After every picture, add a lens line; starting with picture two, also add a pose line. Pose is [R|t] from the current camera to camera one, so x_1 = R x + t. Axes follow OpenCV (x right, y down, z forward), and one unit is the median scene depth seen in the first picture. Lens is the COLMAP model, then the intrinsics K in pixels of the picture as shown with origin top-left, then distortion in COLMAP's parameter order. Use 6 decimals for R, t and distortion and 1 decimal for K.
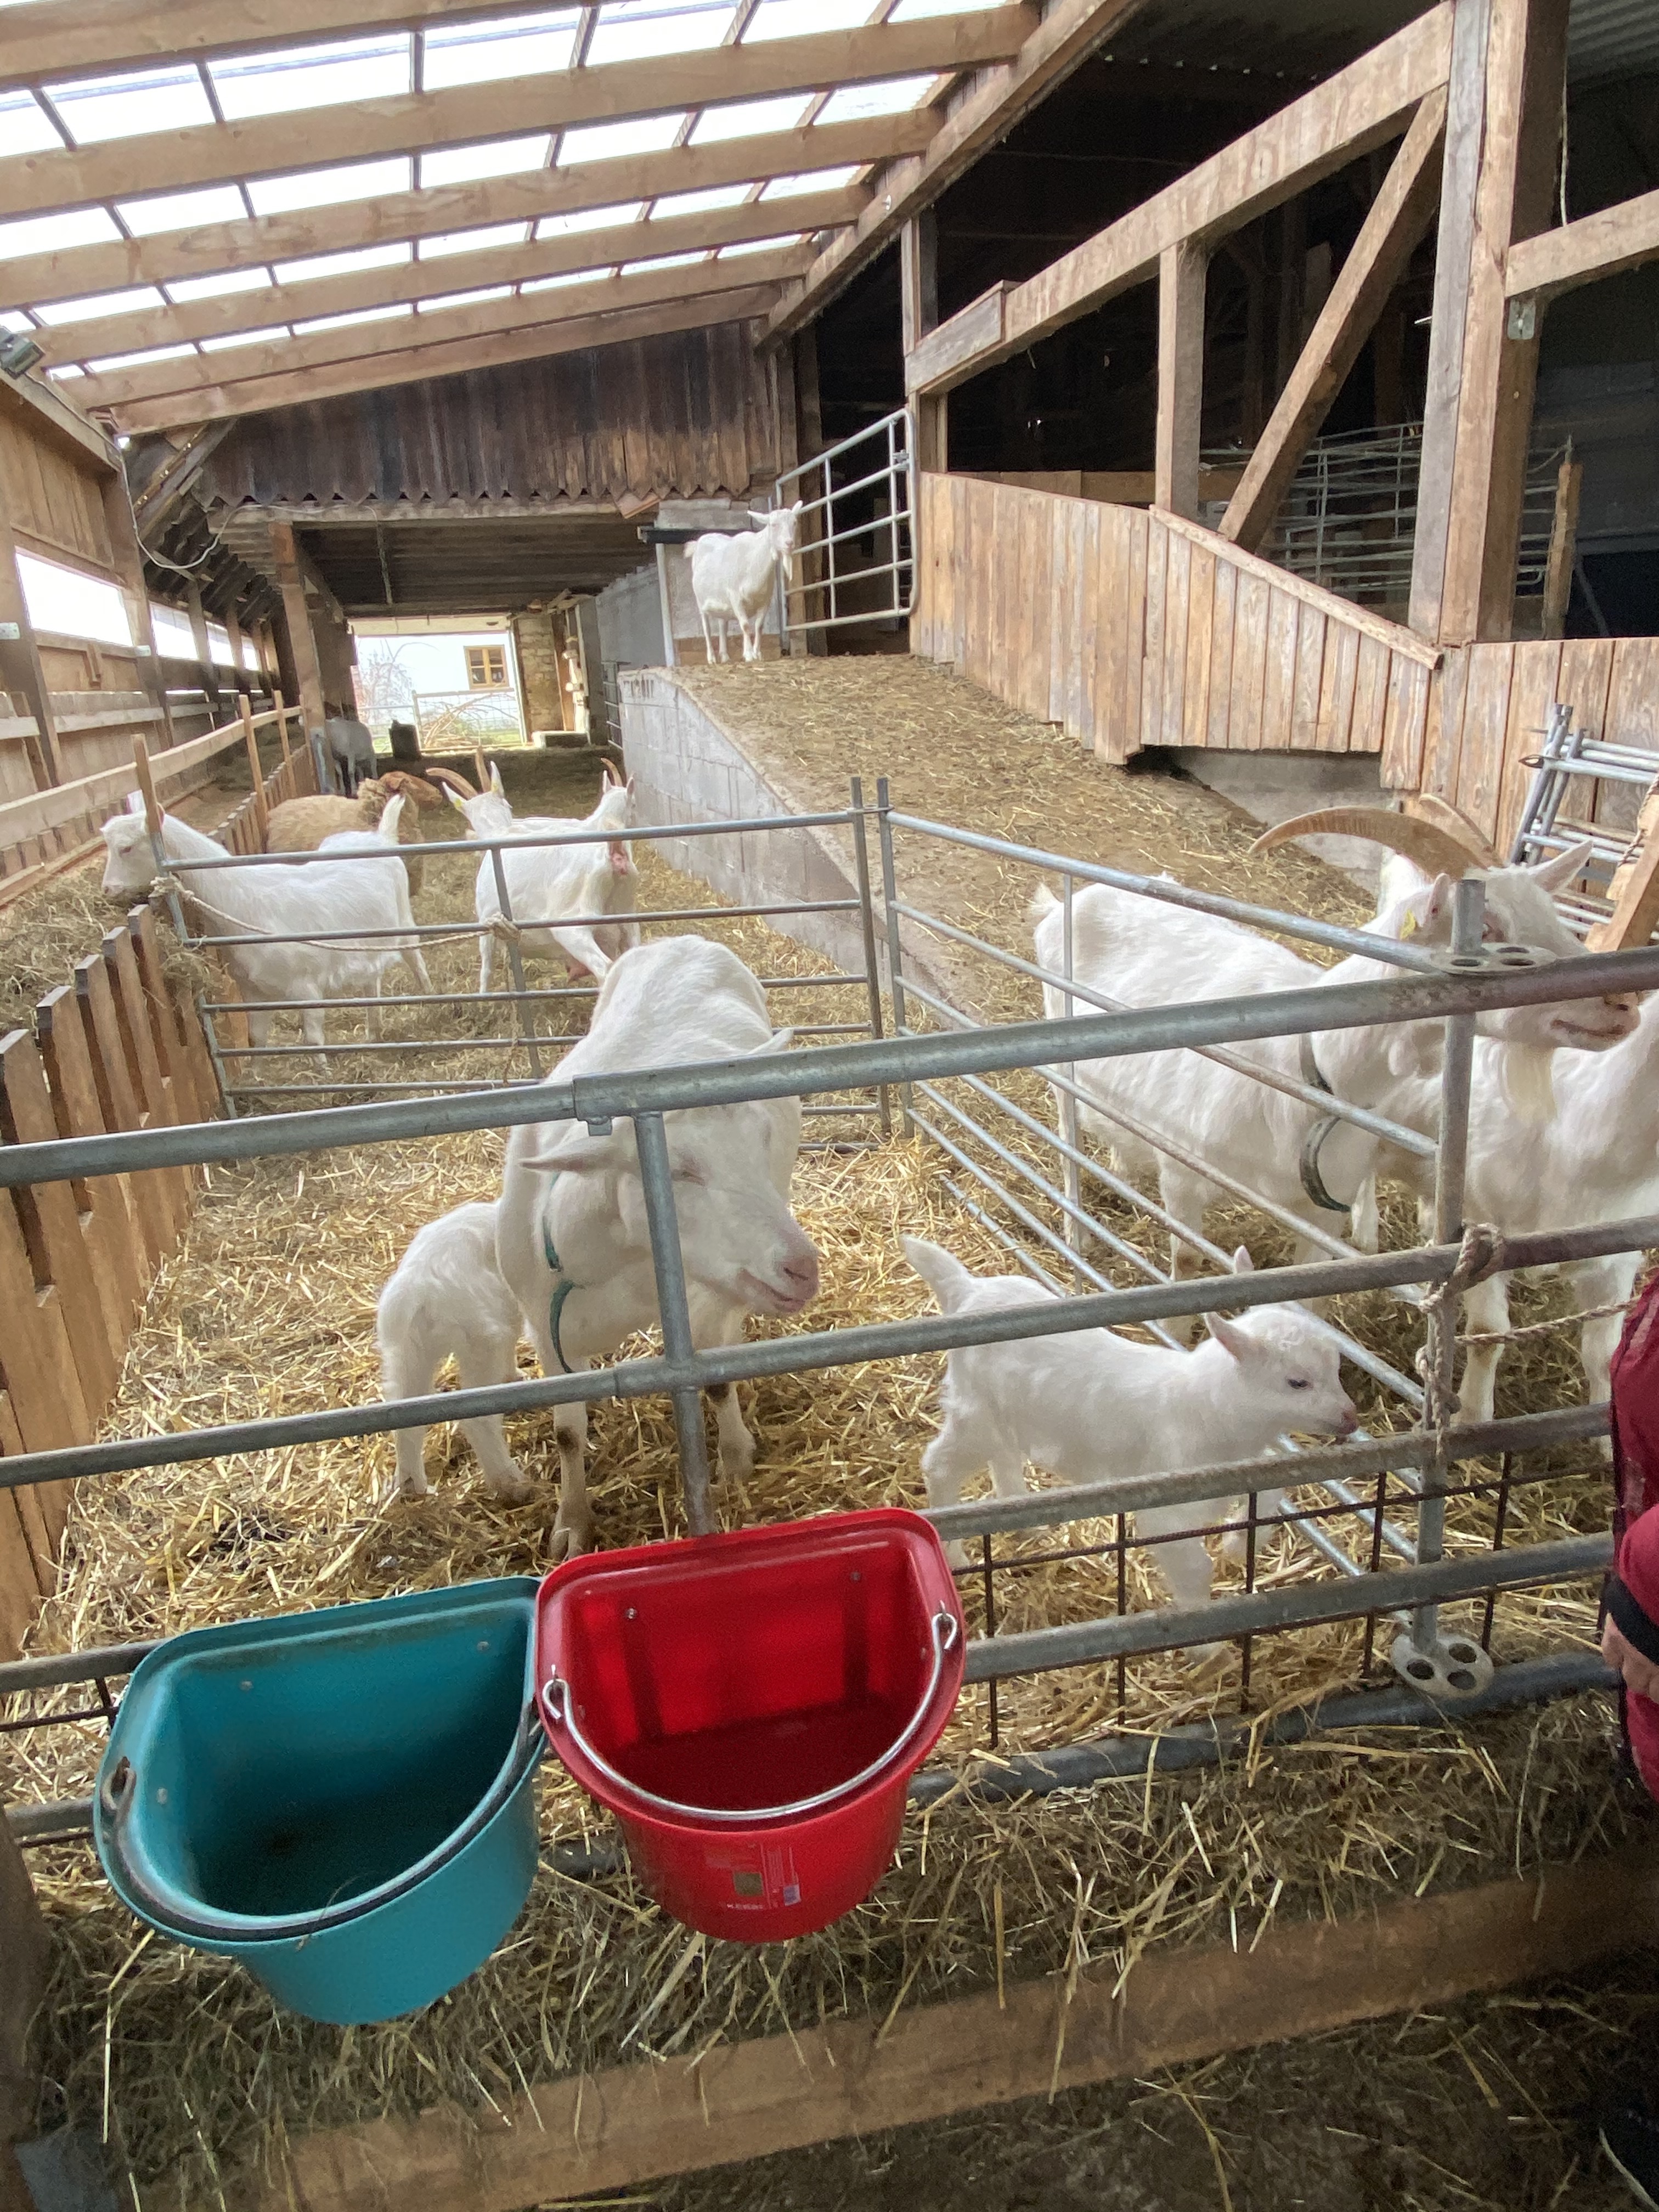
lens RADIAL K [[1281.6, 0, 835.1], [0, 1281.6, 1041.9], [0, 0, 1]] dist [0.001498, 0.000325]
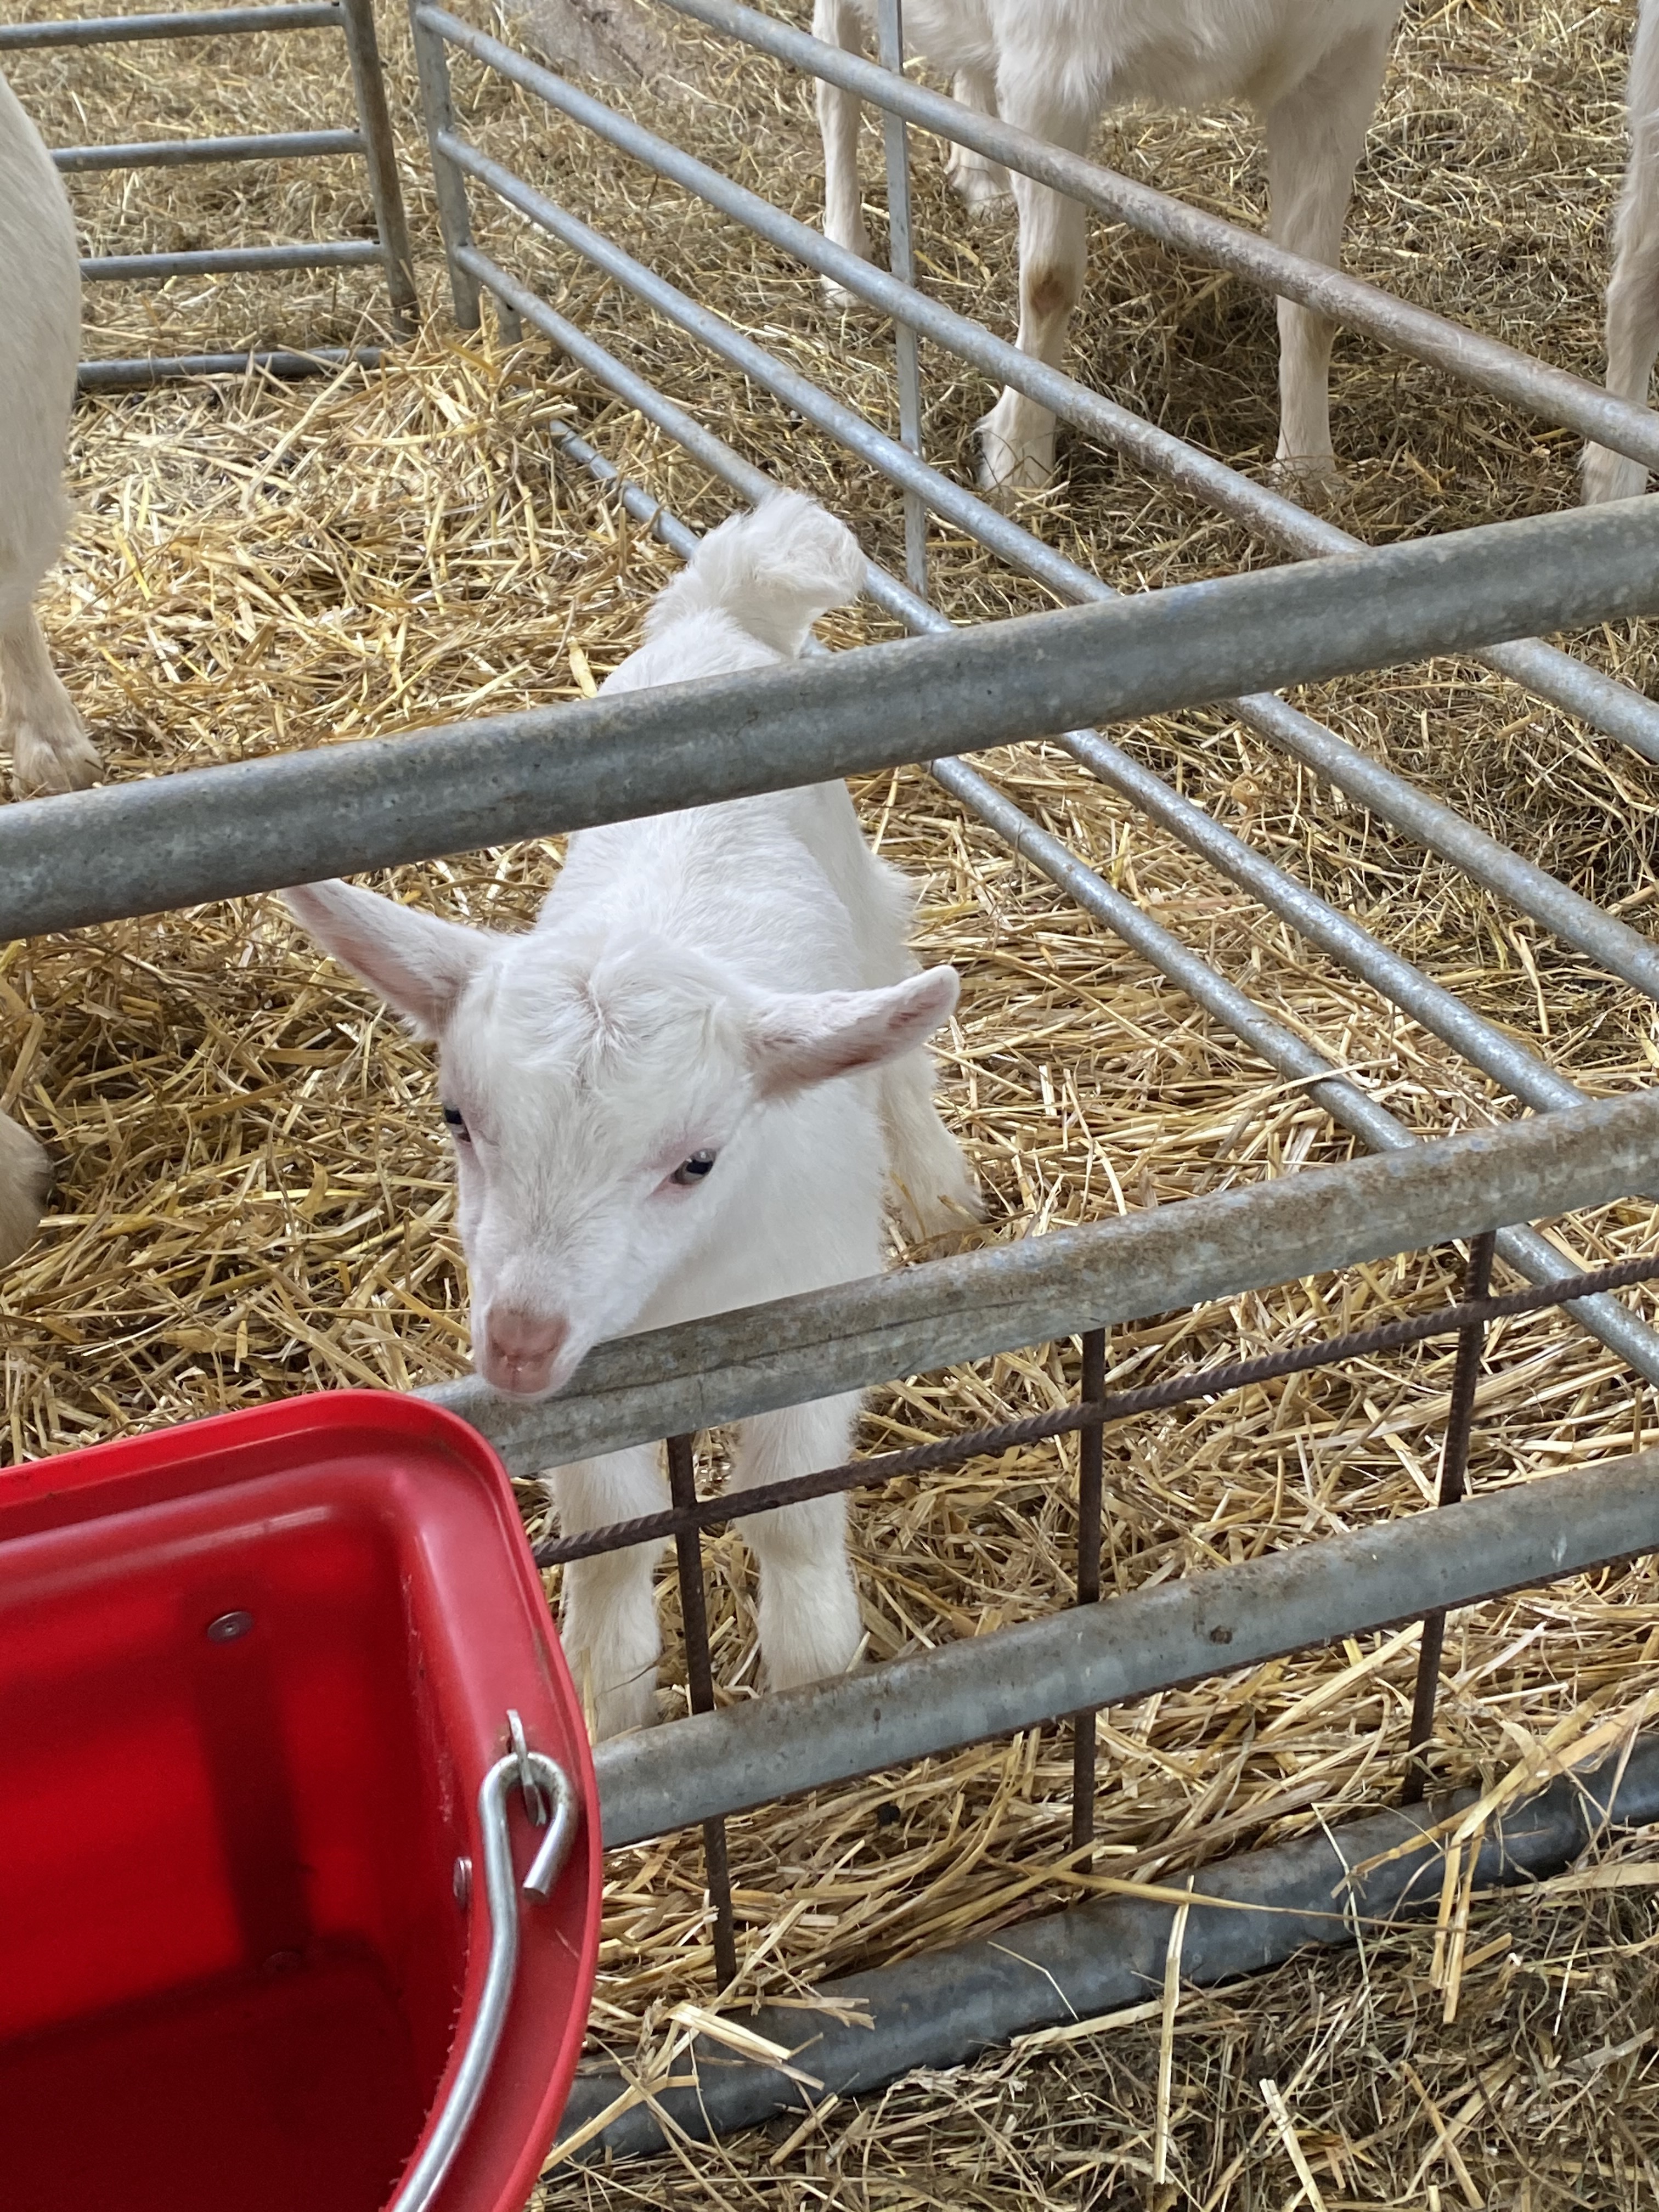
lens RADIAL K [[2643.9, 0, 830.5], [0, 2643.9, 1104.7], [0, 0, 1]] dist [0.017450, 0.000000]
pose [[0.985729, -0.071594, 0.152358, 0.039986], [0.020233, 0.948882, 0.314981, 0.069118], [-0.167121, -0.307403, 0.936789, 0.266090]]
